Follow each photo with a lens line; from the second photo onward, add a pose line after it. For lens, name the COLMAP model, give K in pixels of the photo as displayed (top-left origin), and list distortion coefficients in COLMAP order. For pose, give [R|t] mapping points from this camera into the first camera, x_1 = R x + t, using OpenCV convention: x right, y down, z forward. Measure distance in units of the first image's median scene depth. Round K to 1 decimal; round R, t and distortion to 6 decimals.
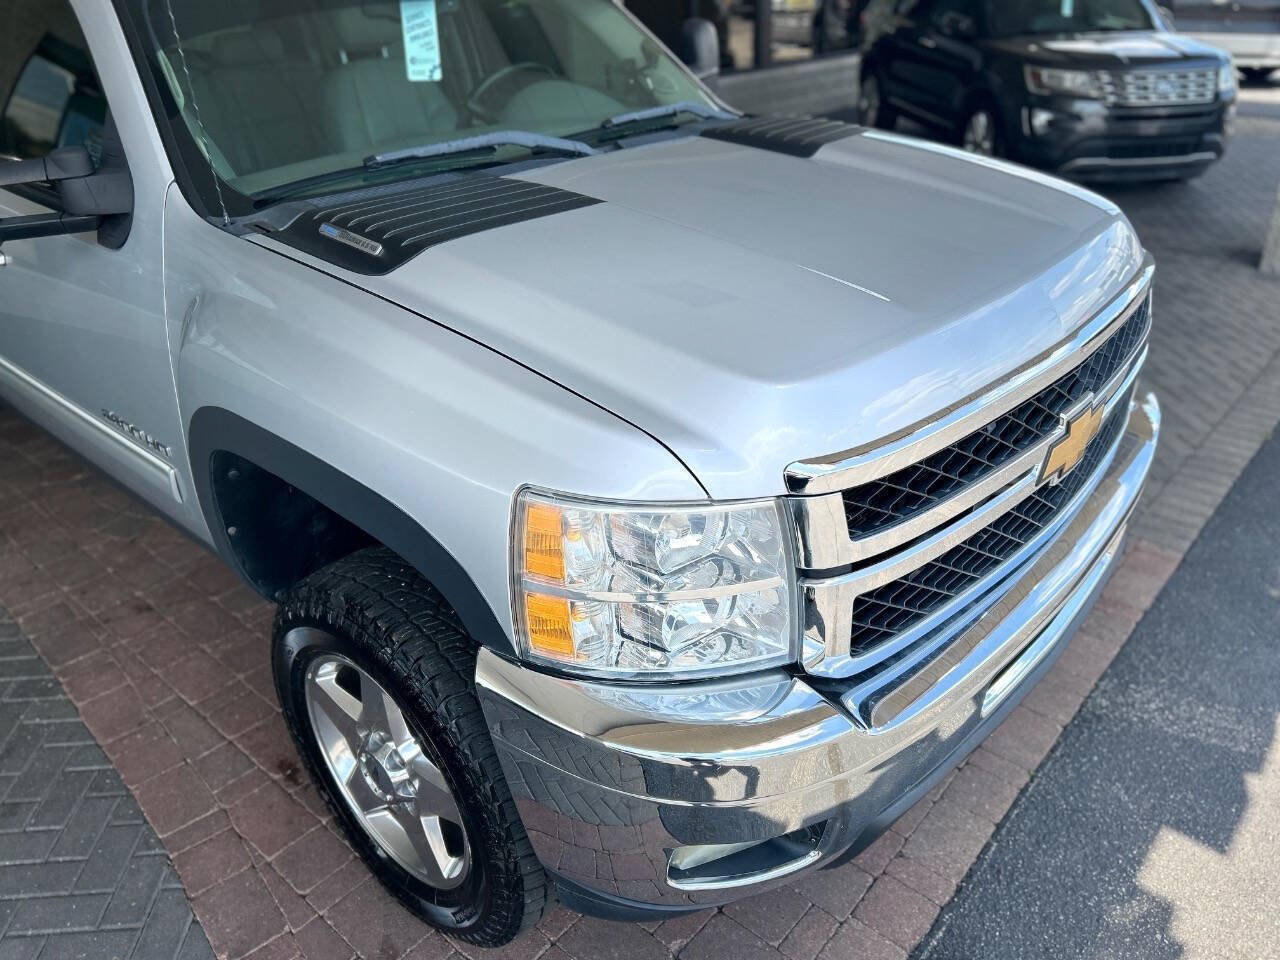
lens RADIAL K [[976.8, 0, 640.0], [0, 976.8, 480.0], [0, 0, 1]] dist [0.101289, -0.143504]
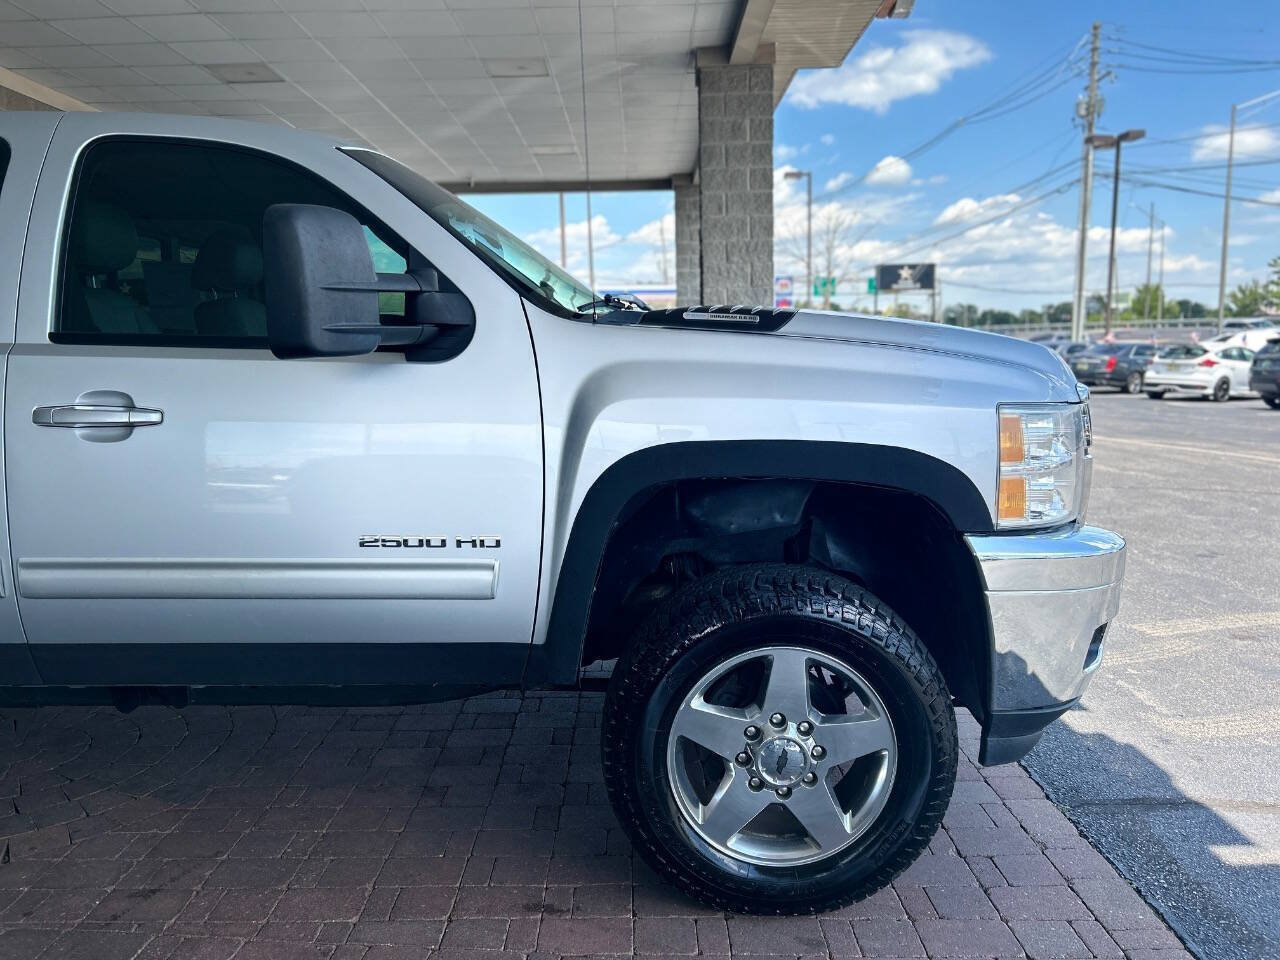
lens RADIAL K [[966.7, 0, 638.4], [0, 966.7, 474.2], [0, 0, 1]] dist [0.049514, -0.053852]
pose [[0.757063, -0.074077, 0.649128, -1.234481], [0.299215, 0.922543, -0.243689, 0.245170], [-0.580797, 0.378717, 0.720589, 0.169554]]
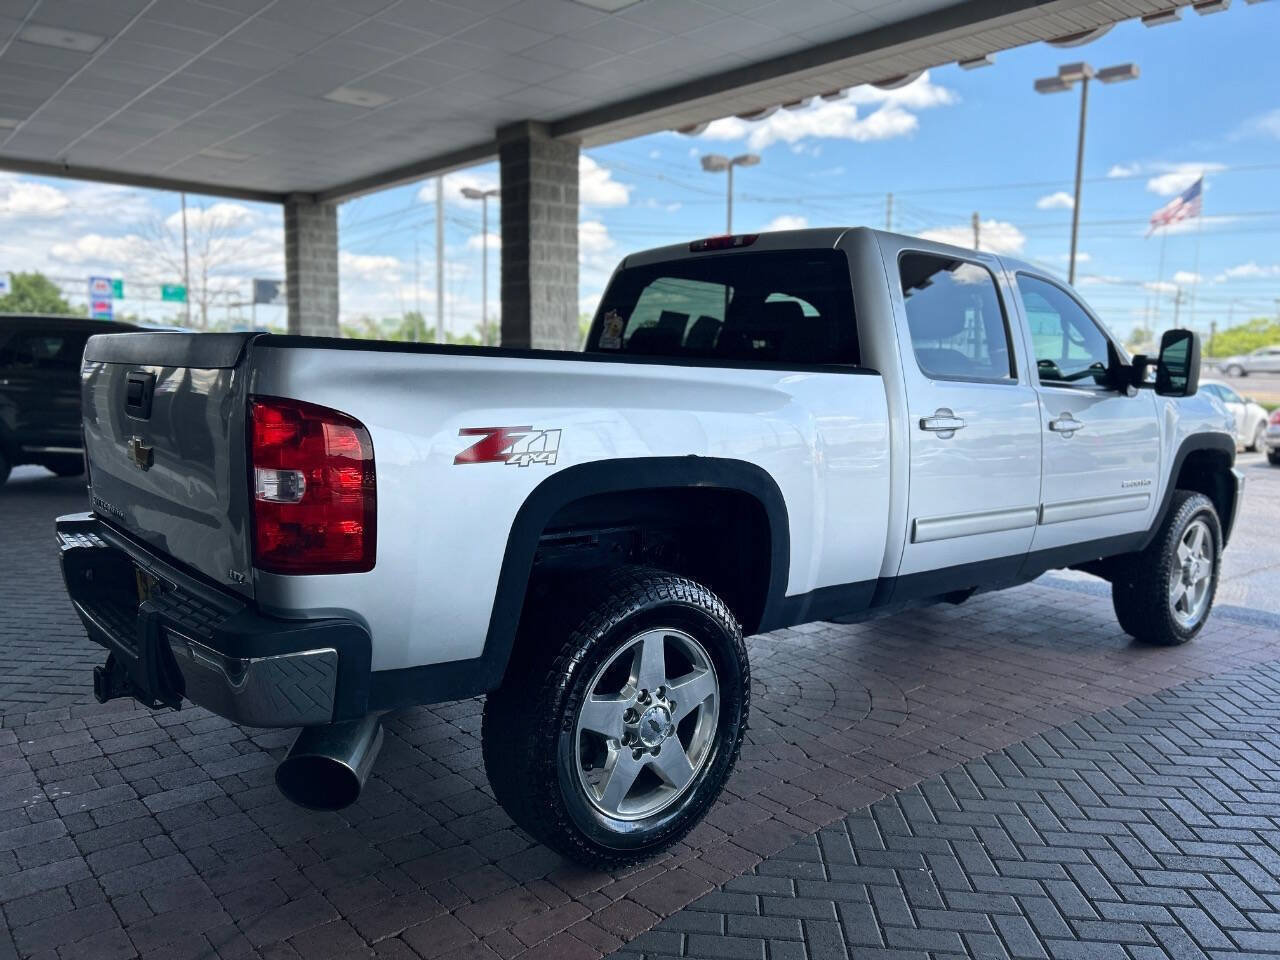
lens RADIAL K [[966.7, 0, 638.4], [0, 966.7, 474.2], [0, 0, 1]] dist [0.049514, -0.053852]
pose [[0.130305, -0.087107, 0.987640, -3.392085], [0.434649, 0.900330, 0.022060, -0.705818], [-0.891123, 0.426403, 0.155179, 2.002460]]
